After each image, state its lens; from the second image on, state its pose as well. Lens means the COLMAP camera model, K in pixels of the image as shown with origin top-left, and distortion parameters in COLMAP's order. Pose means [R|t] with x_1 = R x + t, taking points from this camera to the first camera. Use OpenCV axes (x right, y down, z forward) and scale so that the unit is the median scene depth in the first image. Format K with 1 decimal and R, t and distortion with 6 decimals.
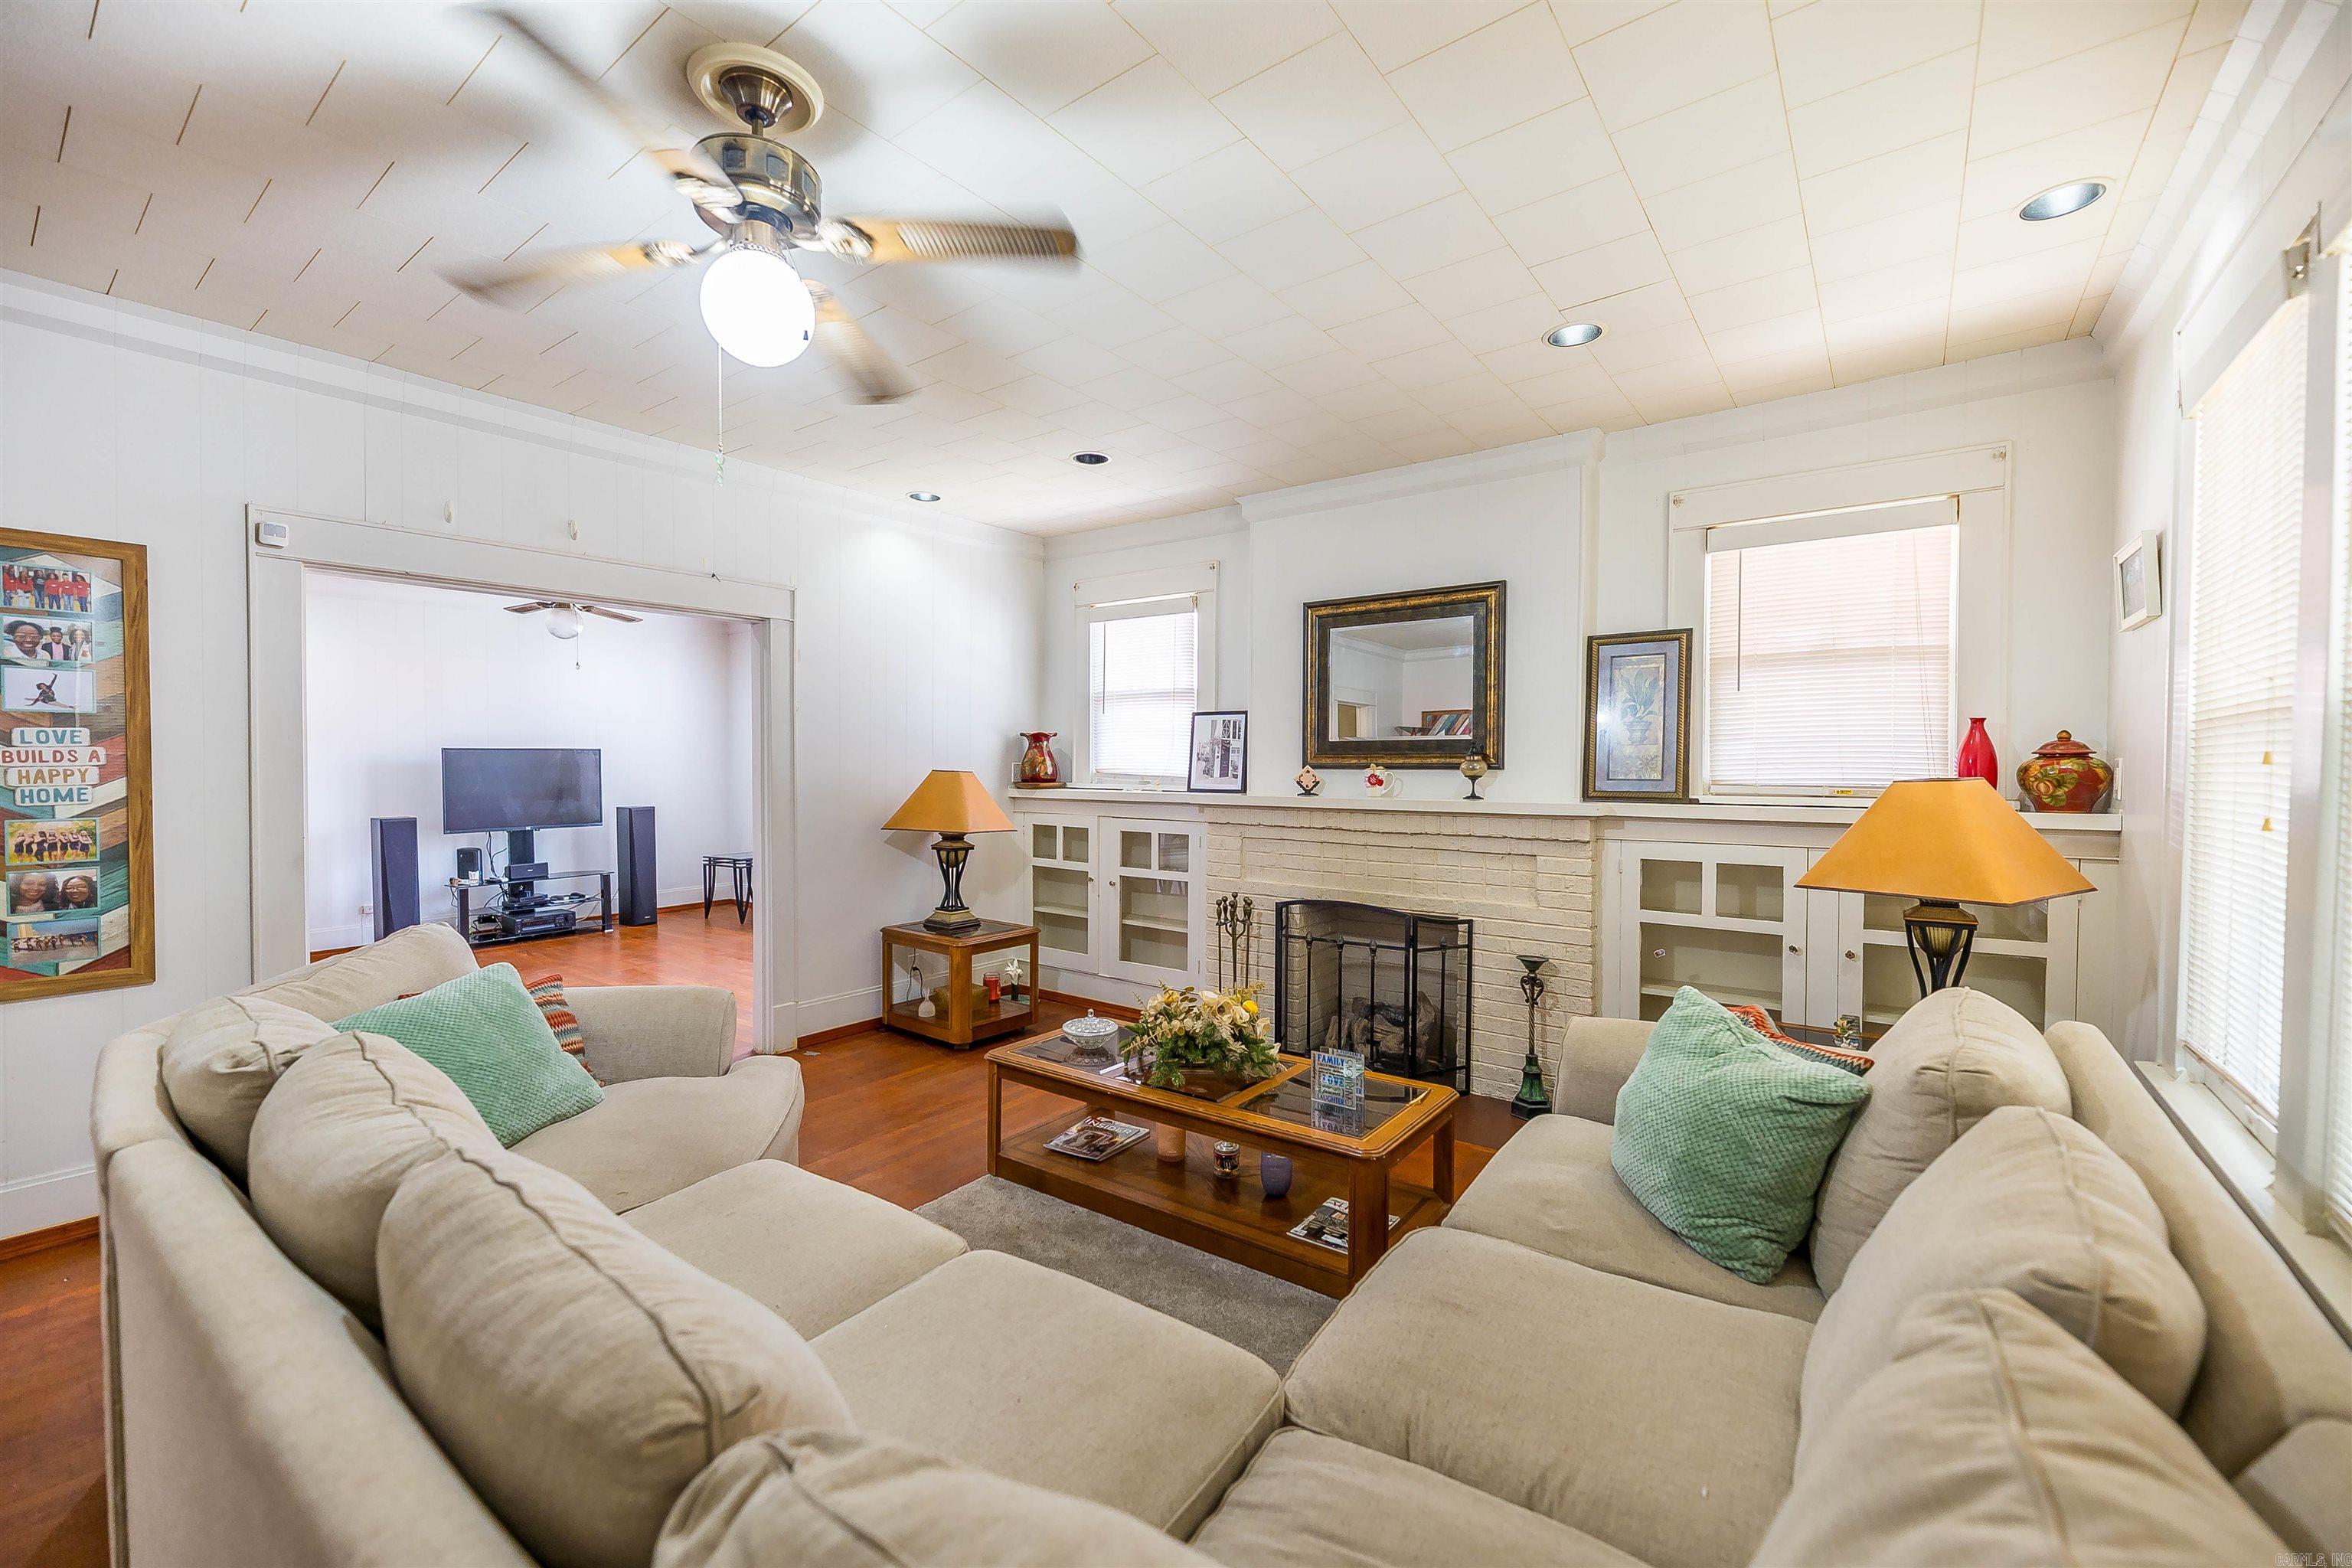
lens RADIAL K [[997.6, 0, 1174.0], [0, 997.6, 786.9], [0, 0, 1]] dist [-0.000890, -0.001920]
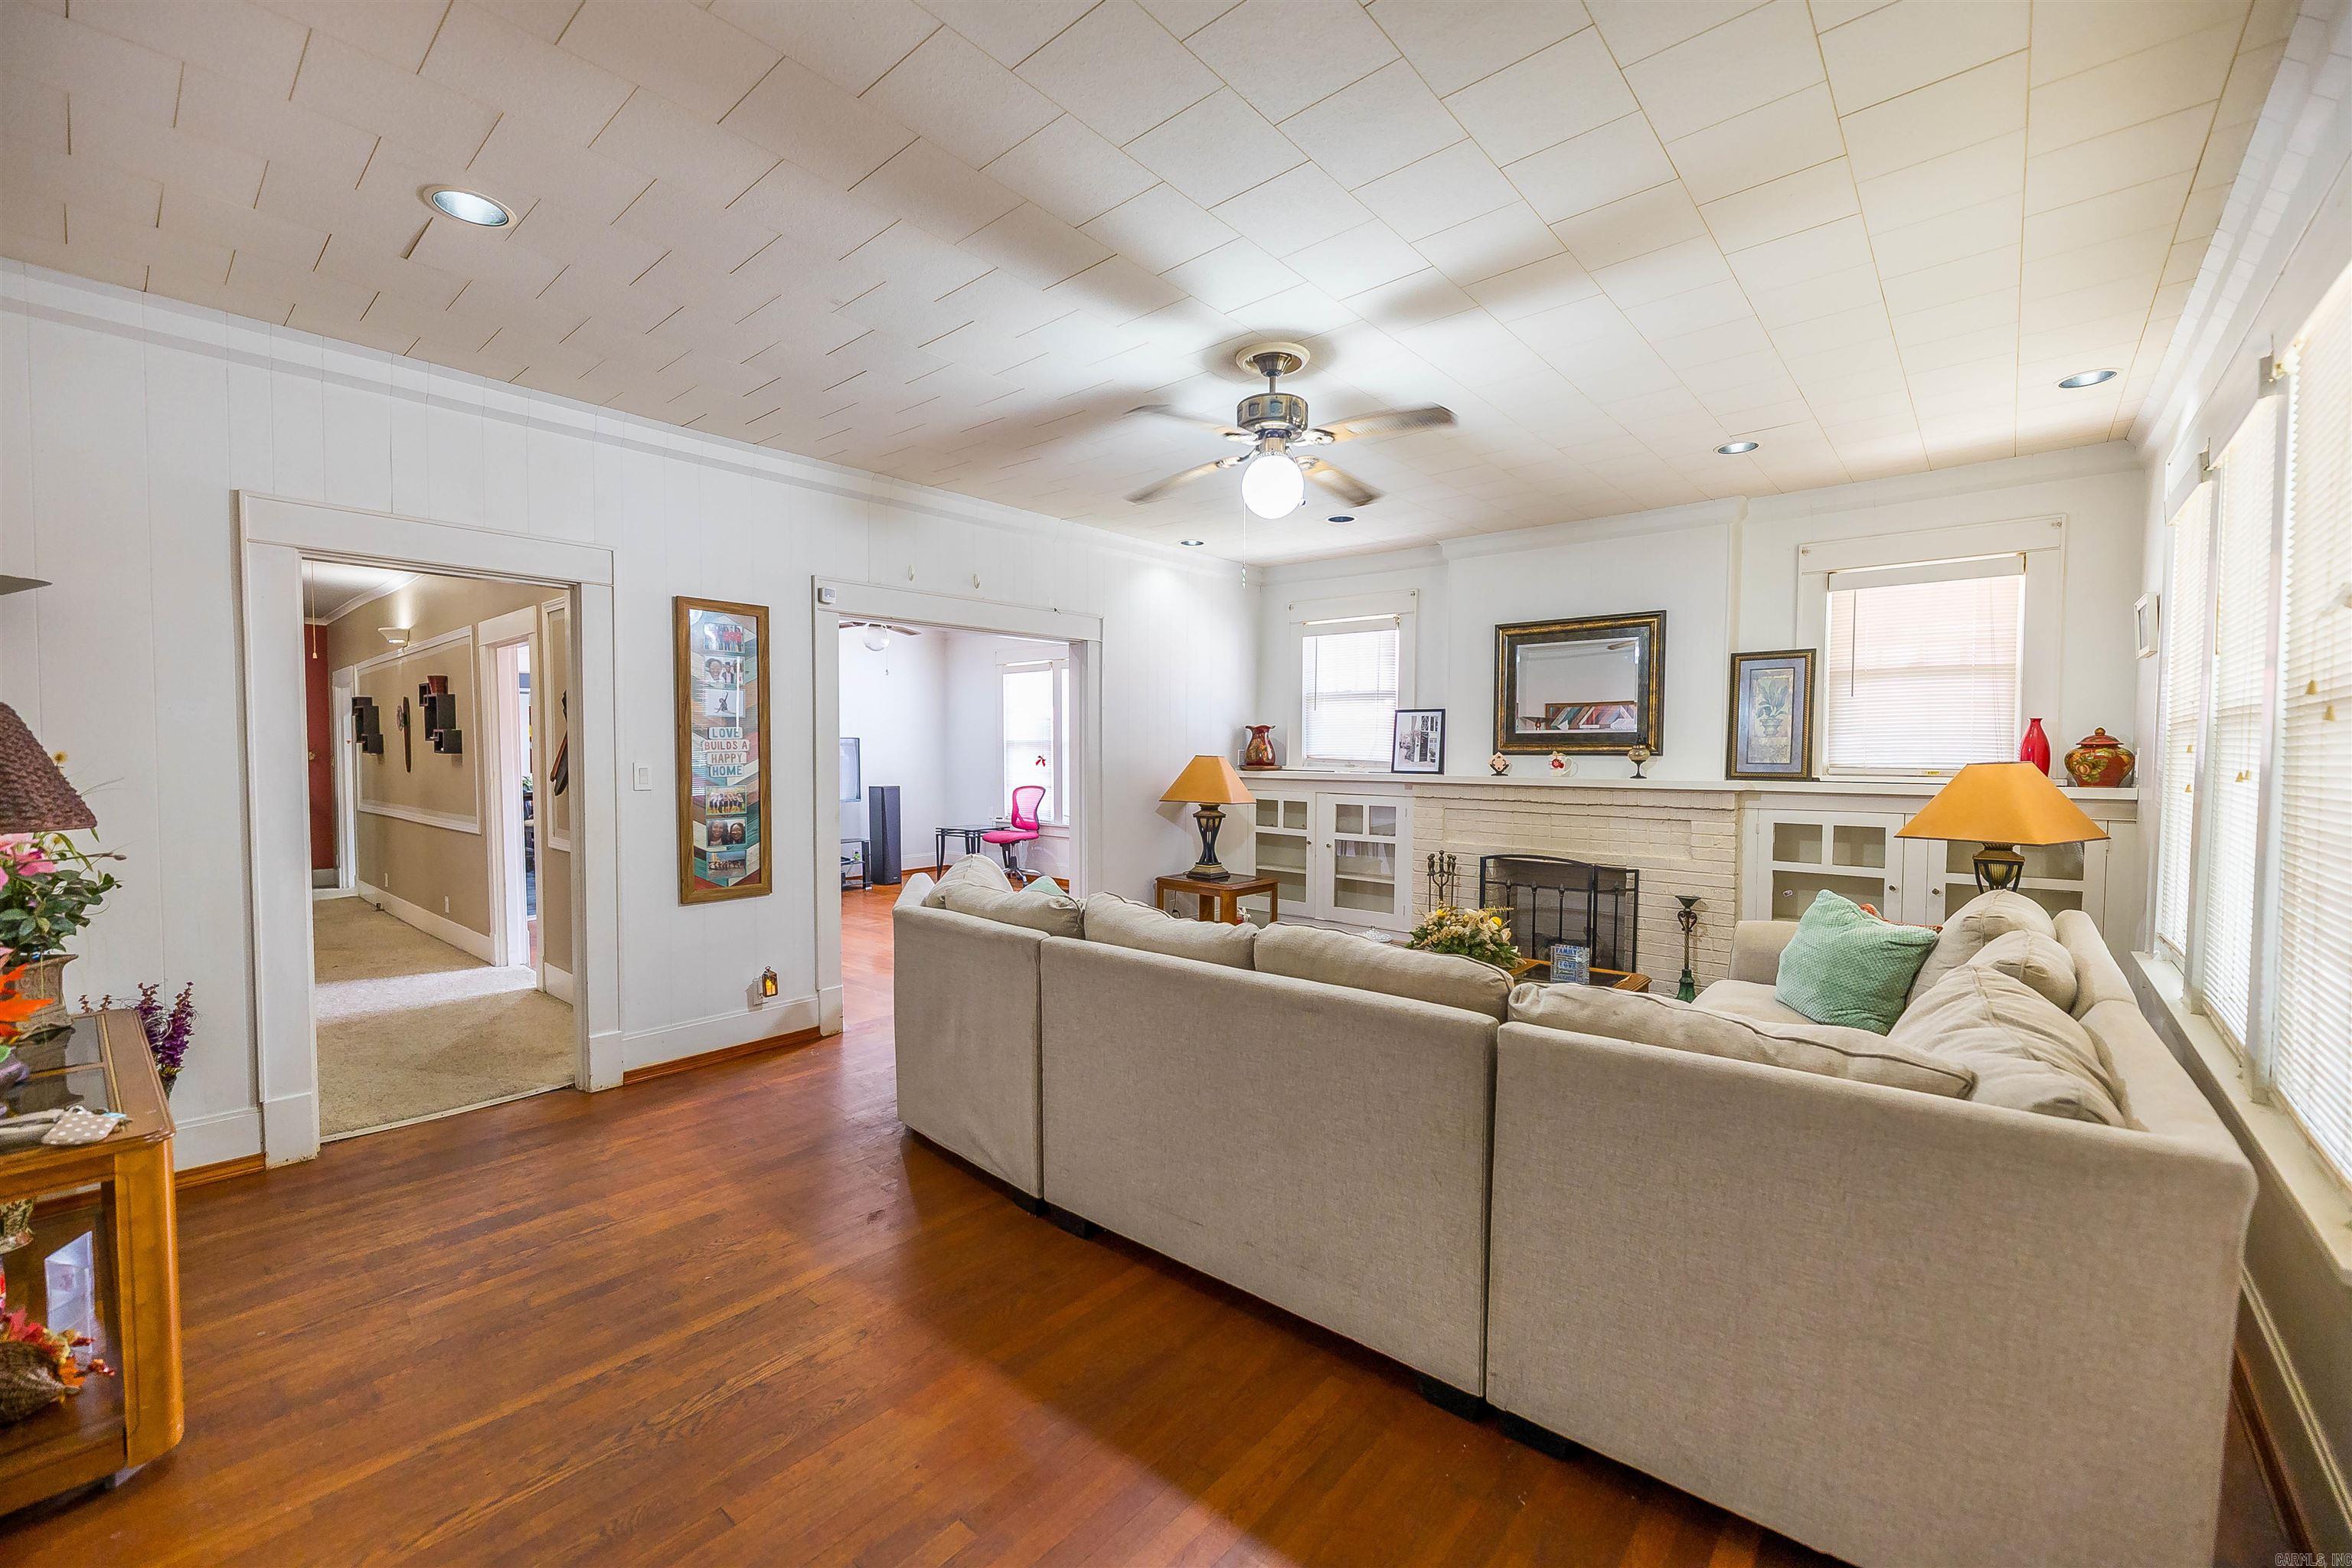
lens RADIAL K [[997.6, 0, 1178.3], [0, 997.6, 791.4], [0, 0, 1]] dist [-0.000890, -0.001920]
pose [[0.997915, 0.003766, -0.064424, -0.196307], [-0.002583, 0.999827, 0.018434, 0.006360], [0.064483, -0.018229, 0.997752, -0.310243]]
